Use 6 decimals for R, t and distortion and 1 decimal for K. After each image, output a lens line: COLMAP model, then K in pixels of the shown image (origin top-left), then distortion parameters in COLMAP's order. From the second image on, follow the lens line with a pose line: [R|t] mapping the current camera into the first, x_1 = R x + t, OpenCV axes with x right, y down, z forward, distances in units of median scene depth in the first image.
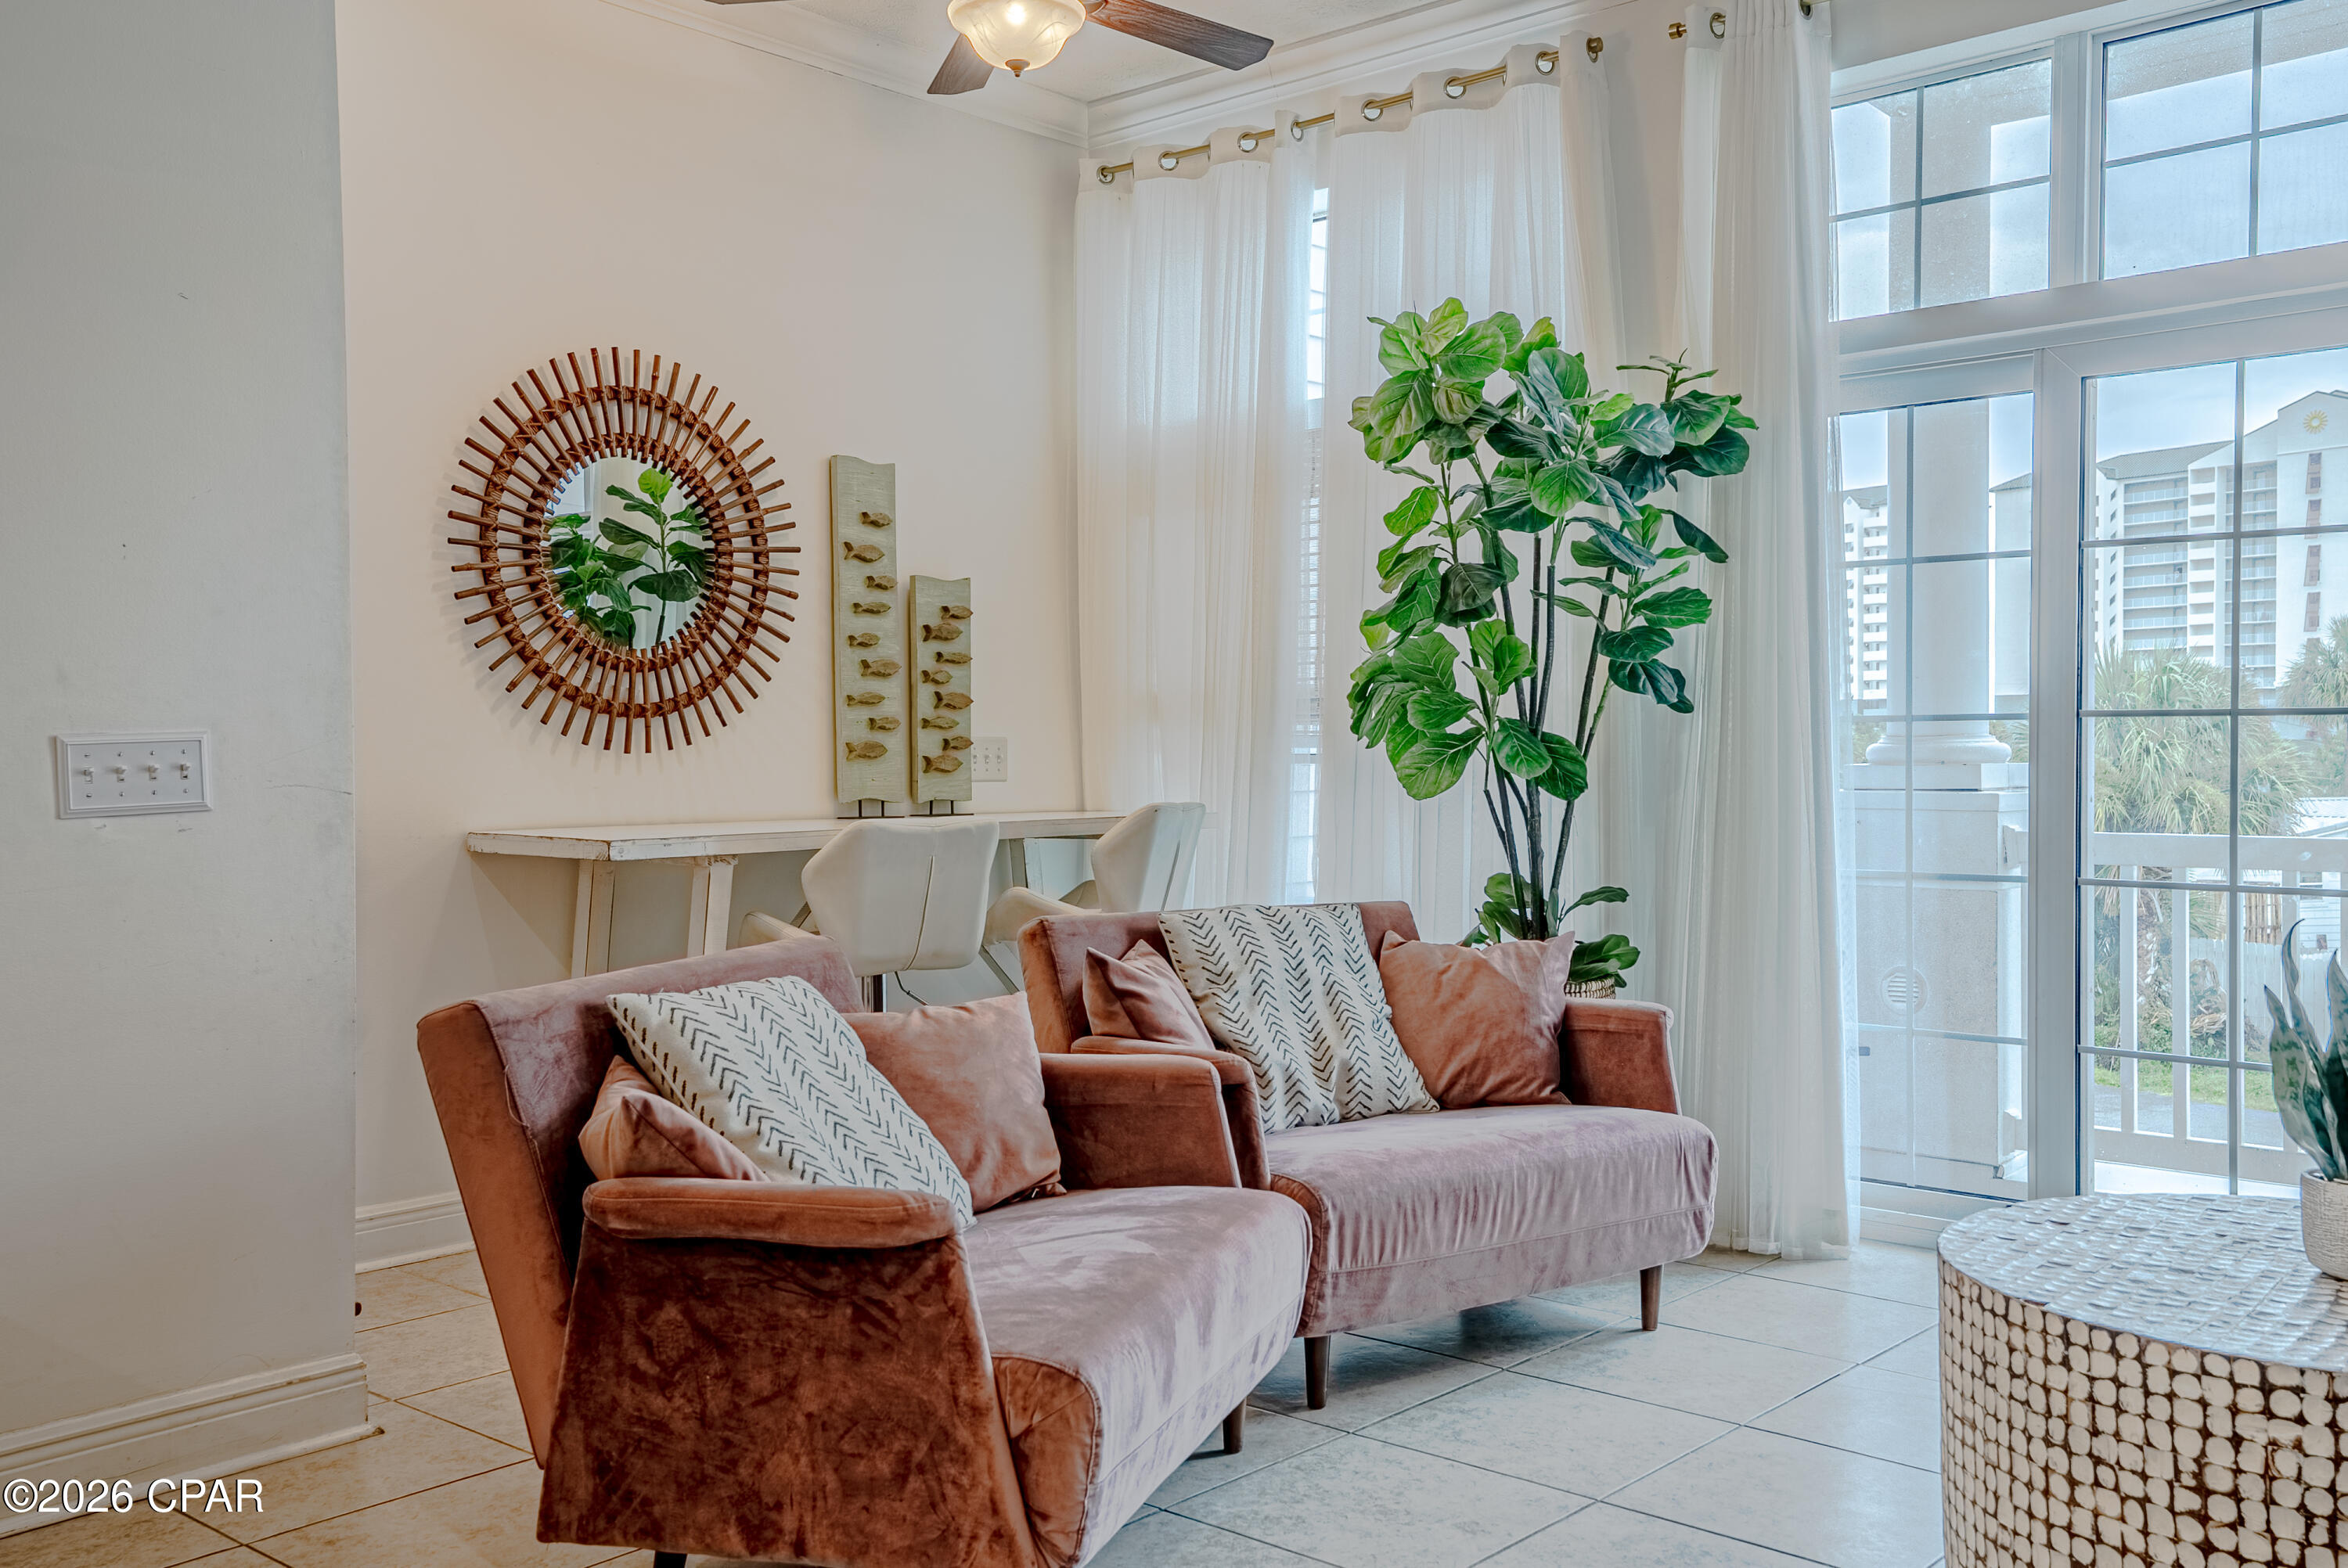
lens RADIAL K [[2093.2, 0, 1183.0], [0, 2093.2, 786.2], [0, 0, 1]] dist [0.024800, 0.082839]
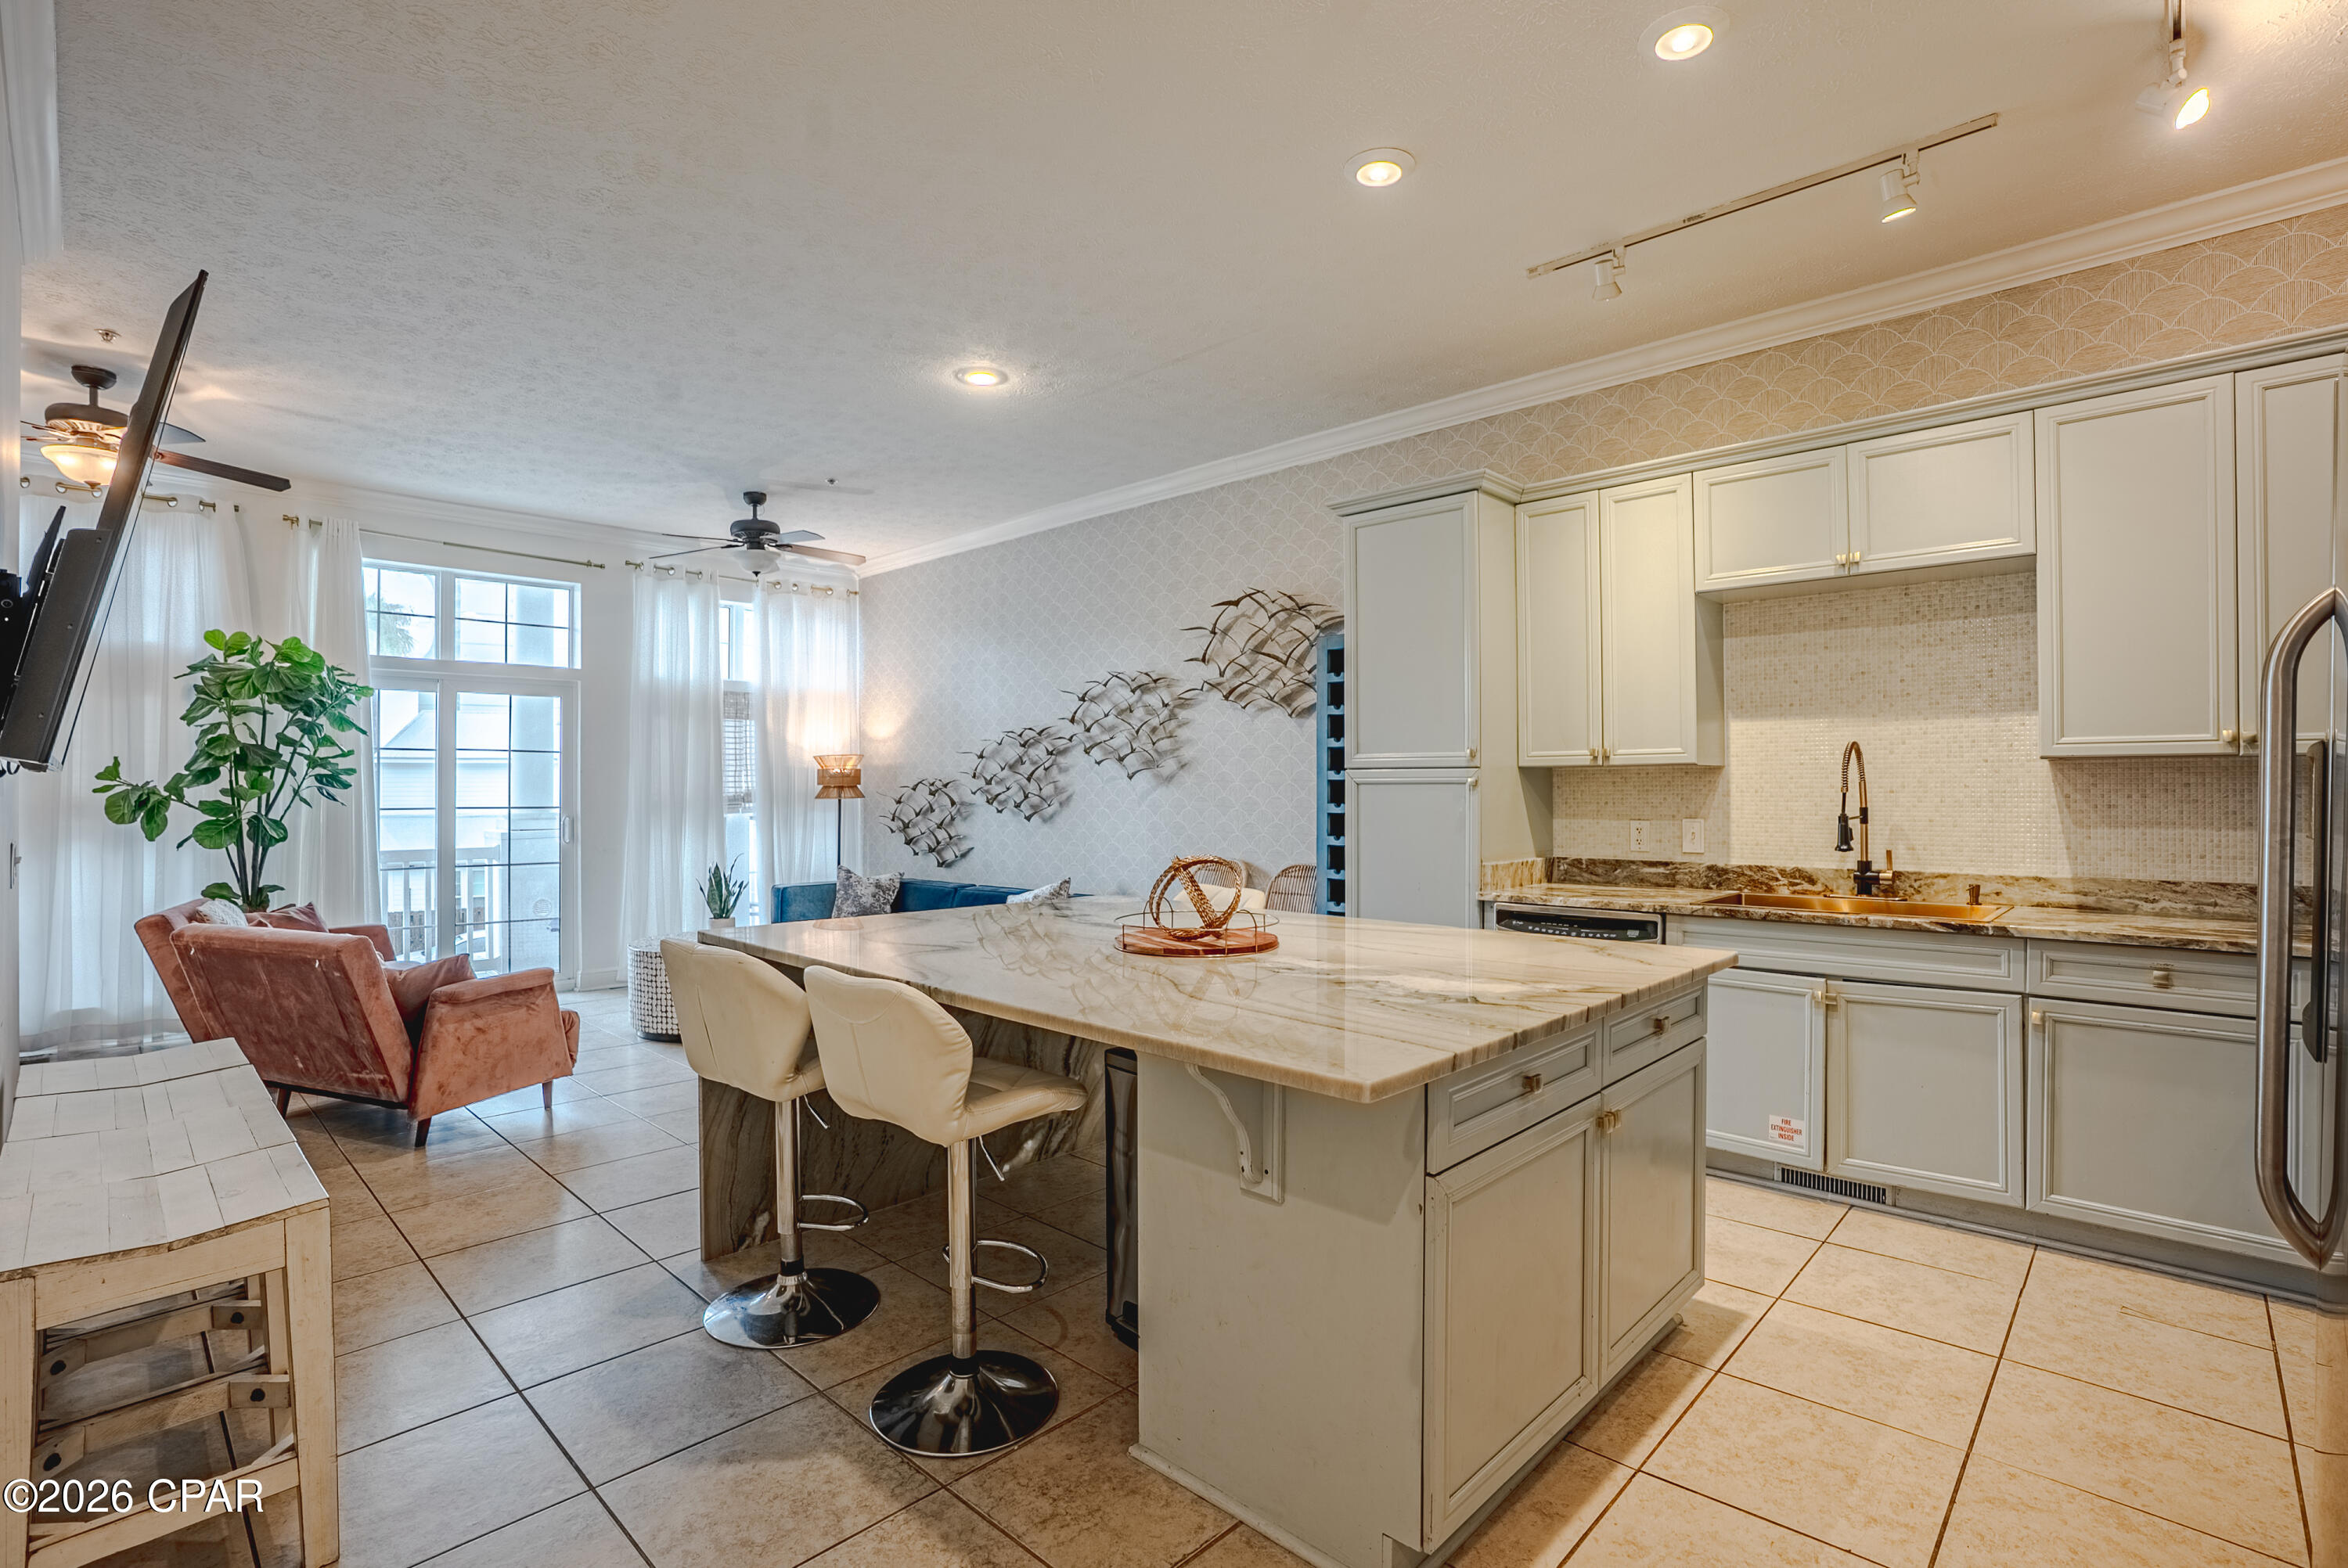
lens RADIAL K [[1096.5, 0, 1185.2], [0, 1096.5, 783.0], [0, 0, 1]] dist [-0.076369, 0.031695]
pose [[0.033580, 0.010760, 0.999378, -1.059869], [0.017047, 0.999790, -0.011338, -0.036572], [-0.999291, 0.017417, 0.033390, -0.047144]]
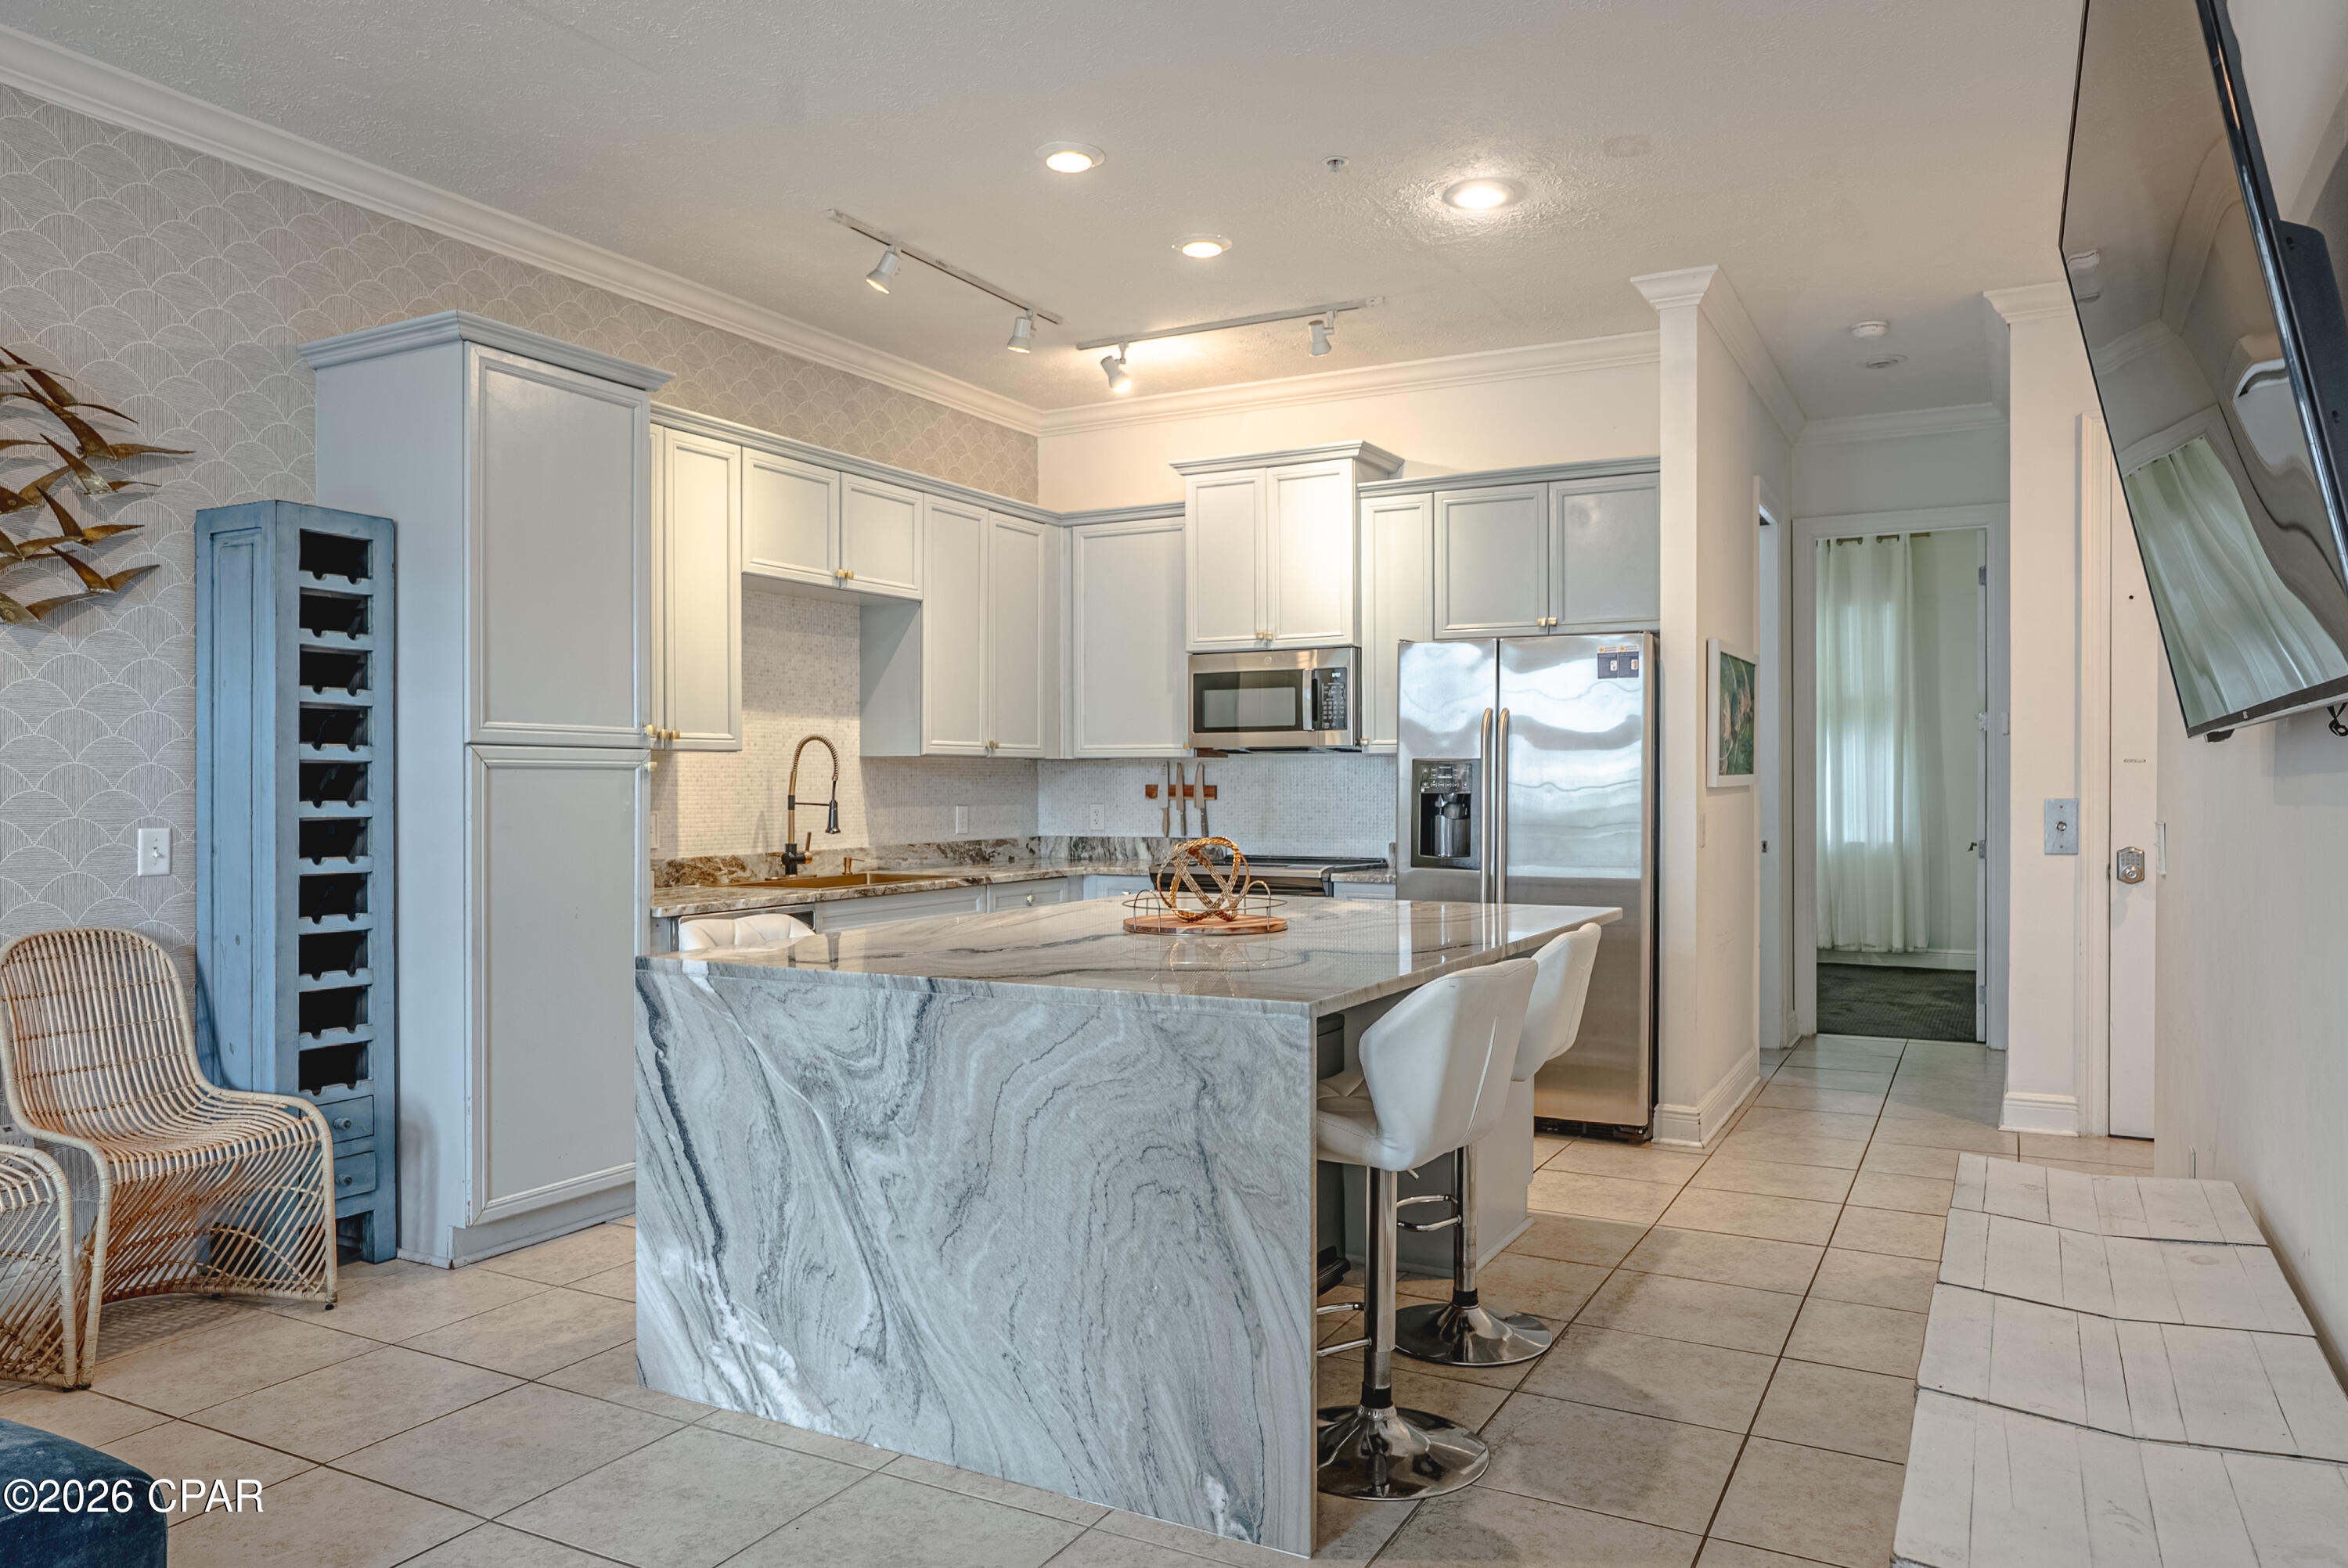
lens RADIAL K [[1559.8, 0, 1174.0], [0, 1559.8, 784.0], [0, 0, 1]] dist [-0.014502, 0.000663]
pose [[-0.973808, 0.008429, -0.227215, -0.181090], [0.004078, 0.999799, 0.019612, -0.052901], [0.227335, 0.018172, -0.973647, 0.870963]]
